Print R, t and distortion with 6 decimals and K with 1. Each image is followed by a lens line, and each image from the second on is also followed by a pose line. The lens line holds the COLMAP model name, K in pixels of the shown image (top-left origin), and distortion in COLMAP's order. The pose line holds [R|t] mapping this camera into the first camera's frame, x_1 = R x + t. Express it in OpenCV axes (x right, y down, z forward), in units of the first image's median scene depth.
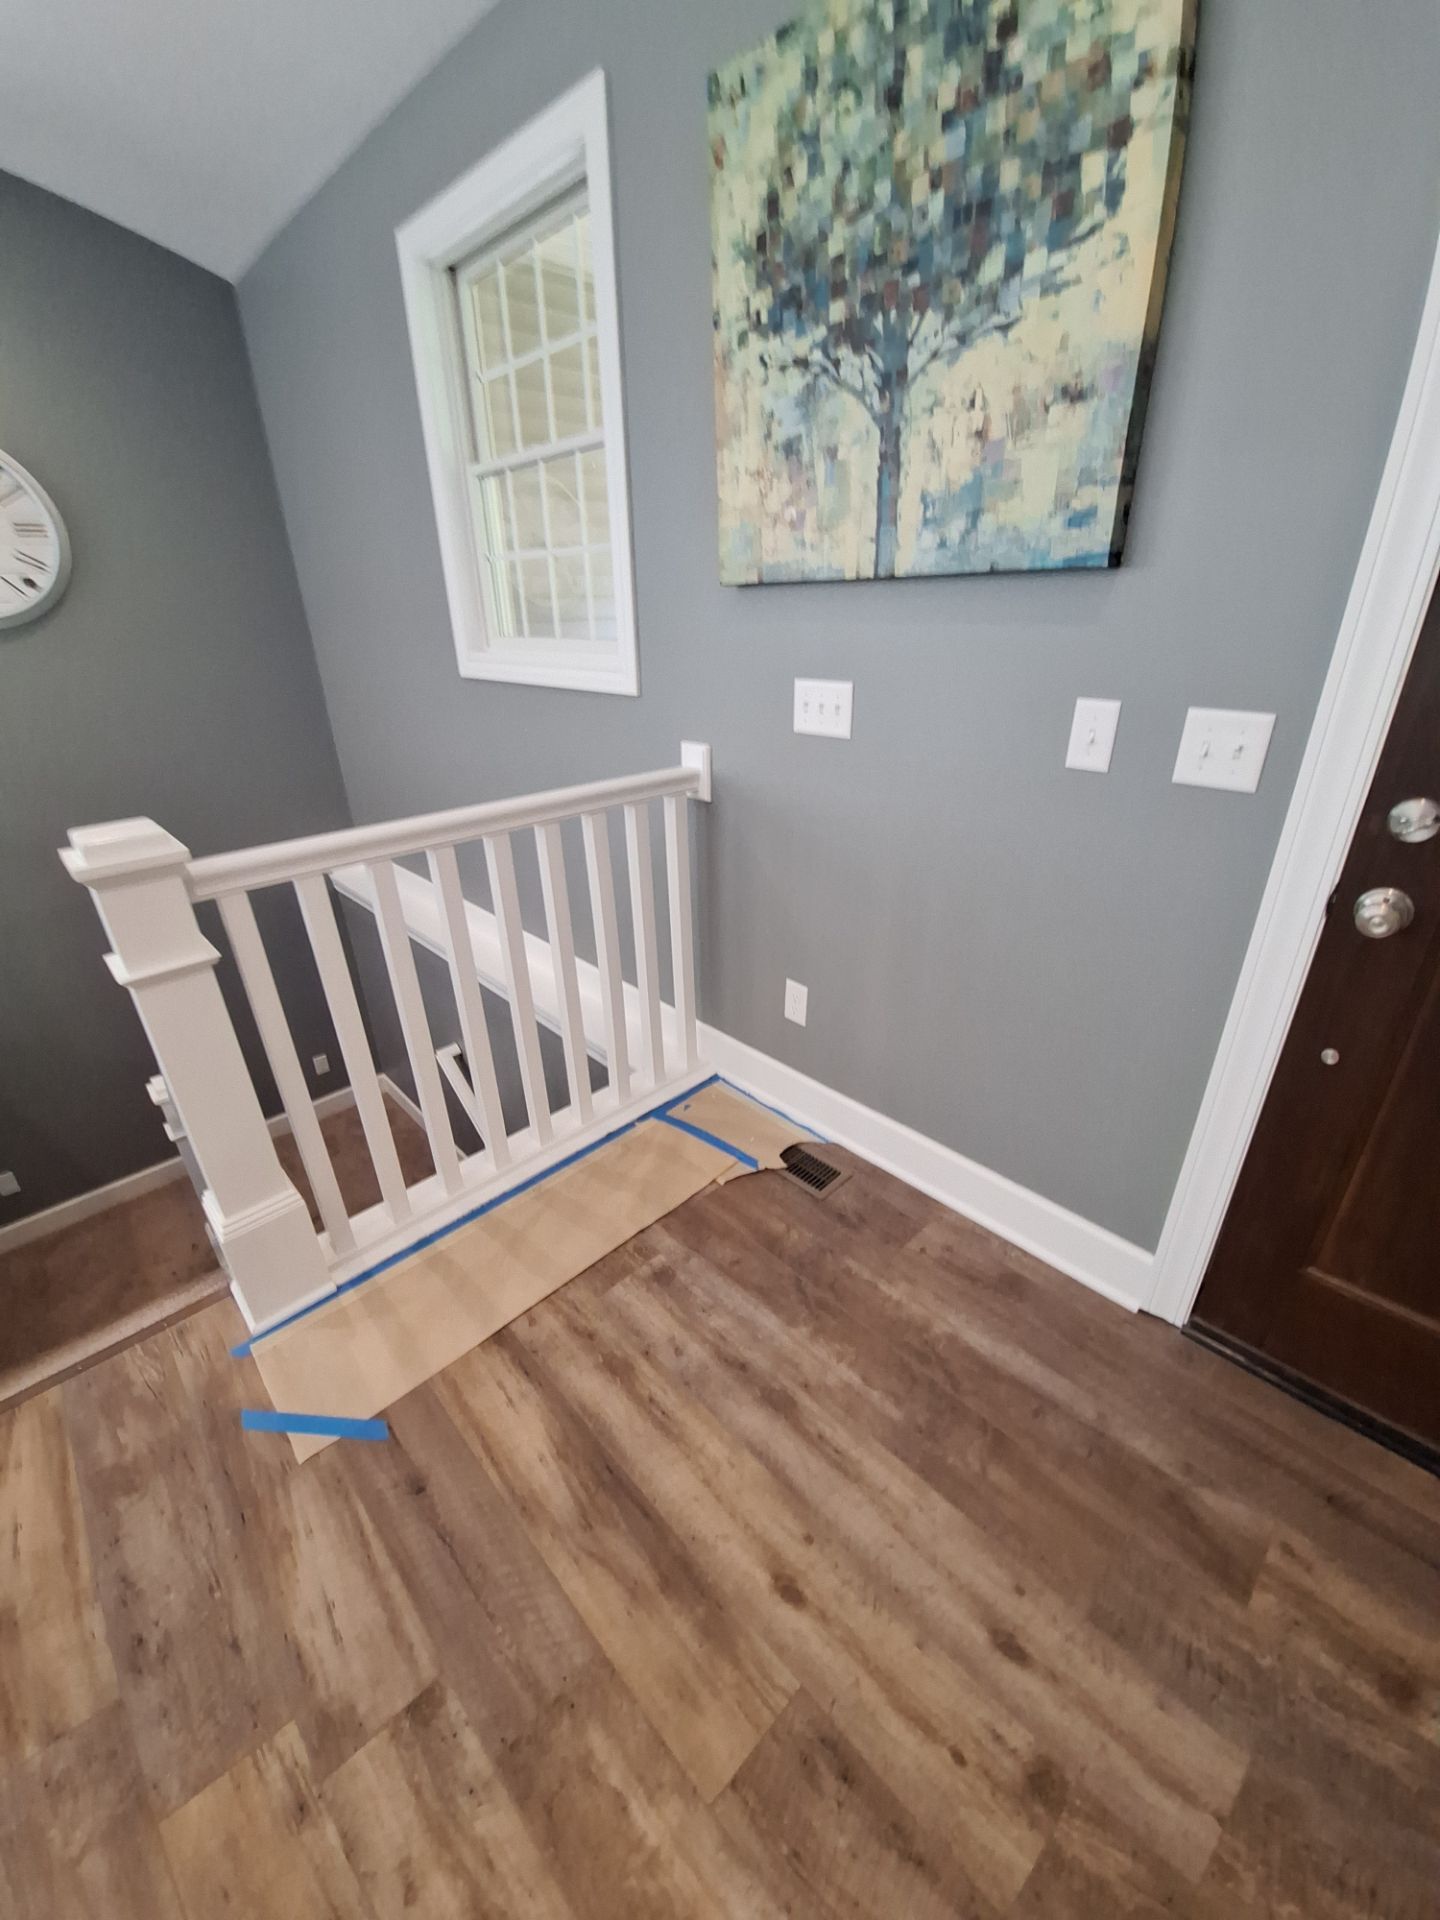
lens RADIAL K [[759.1, 0, 715.7], [0, 759.1, 948.5], [0, 0, 1]] dist [0.002486, -0.010722]
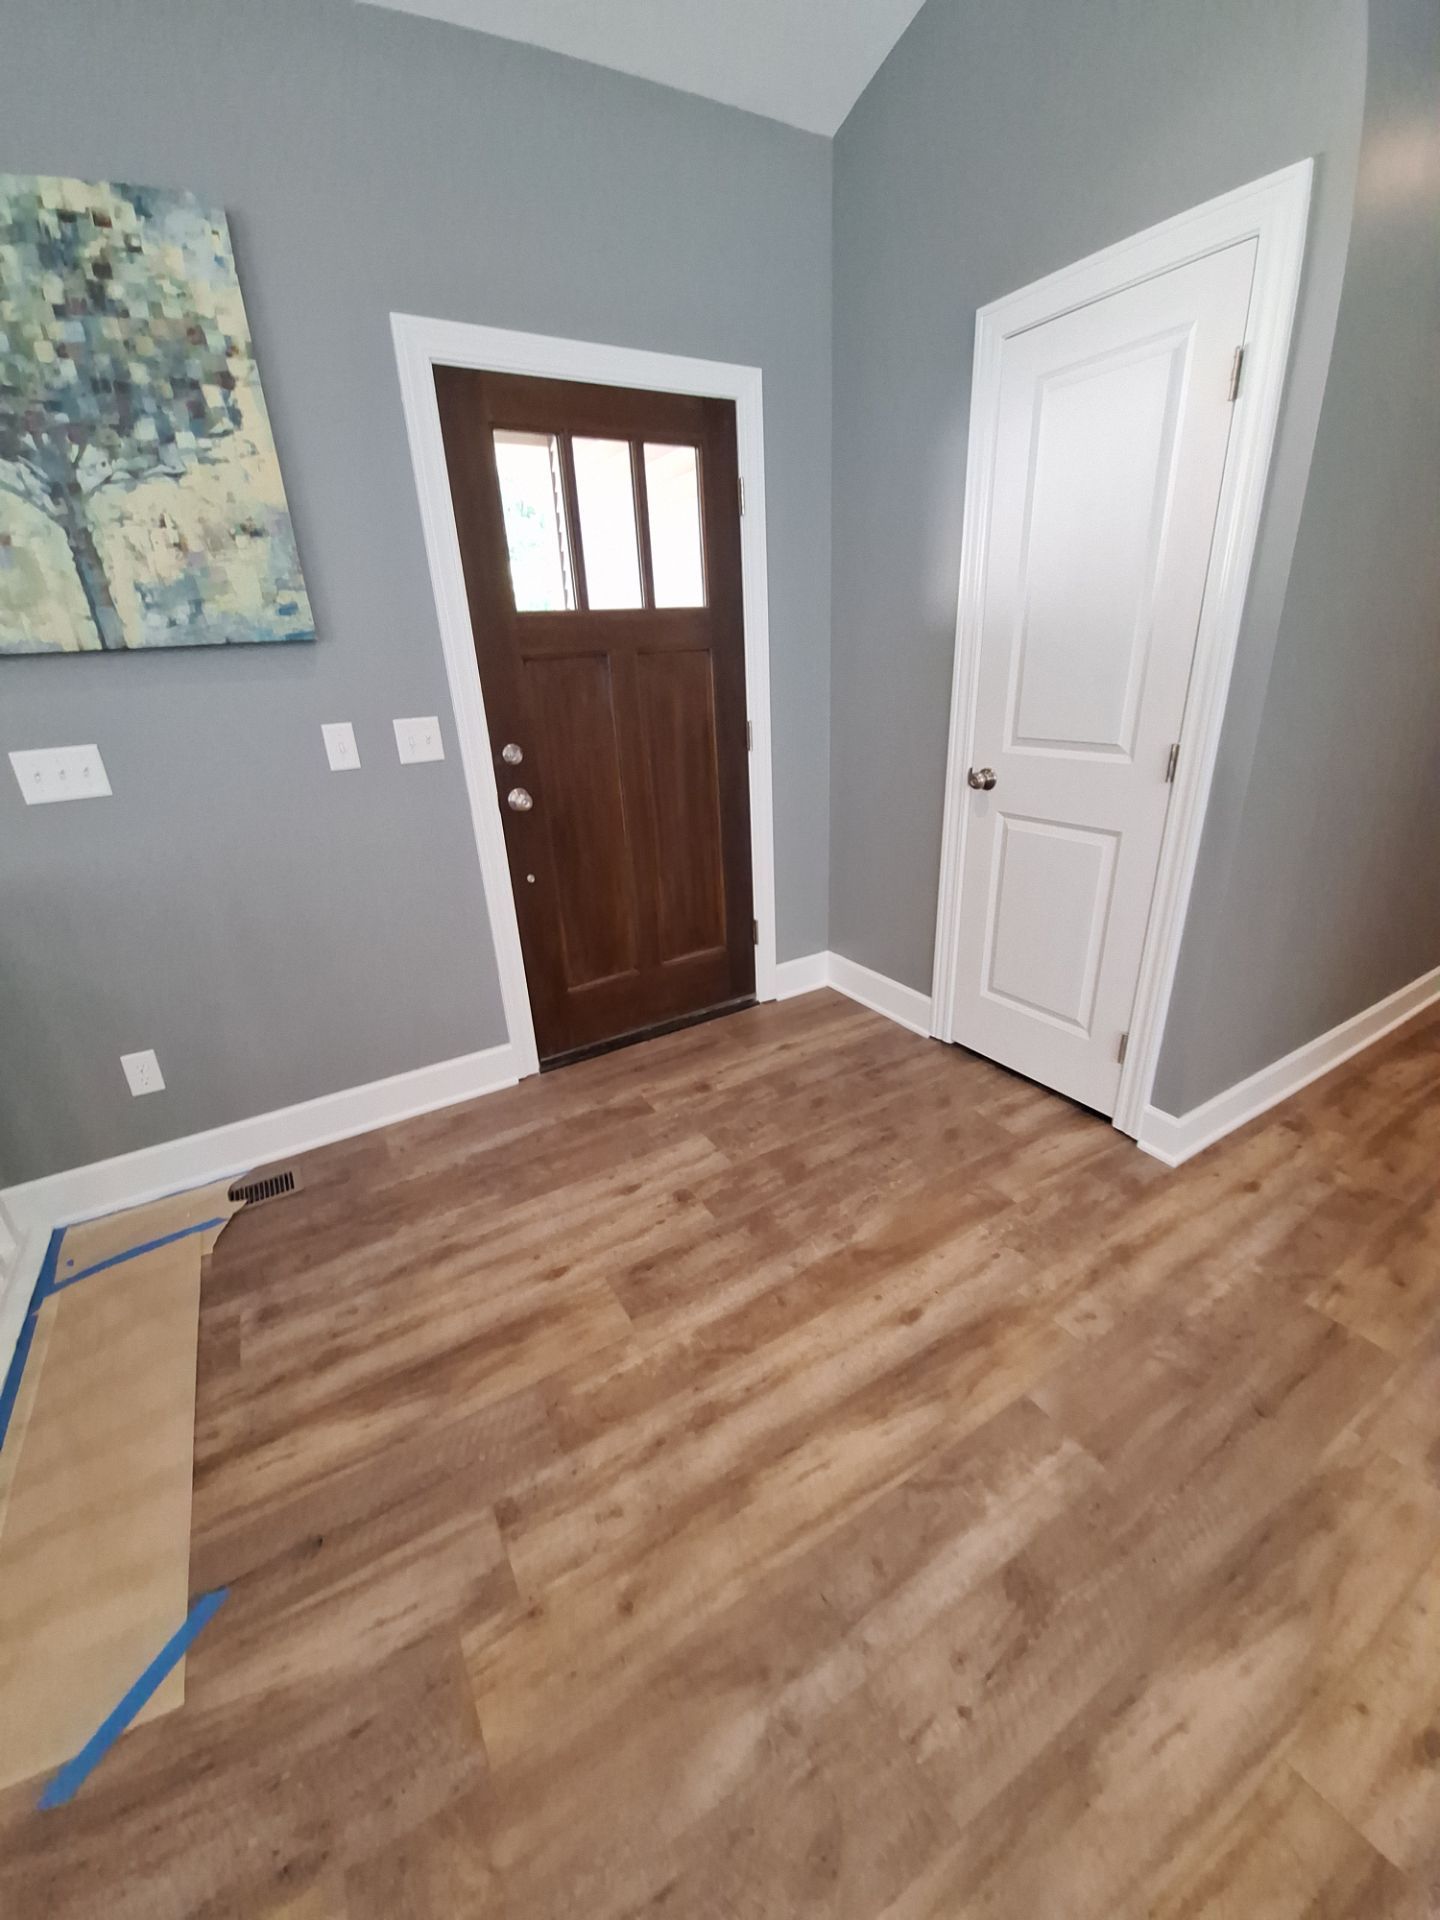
lens RADIAL K [[759.1, 0, 715.7], [0, 759.1, 948.5], [0, 0, 1]] dist [0.002486, -0.010722]
pose [[0.222567, -0.346868, 0.911124, -0.919187], [0.445249, 0.867572, 0.221523, 0.072987], [-0.867304, 0.356373, 0.347536, -0.044713]]
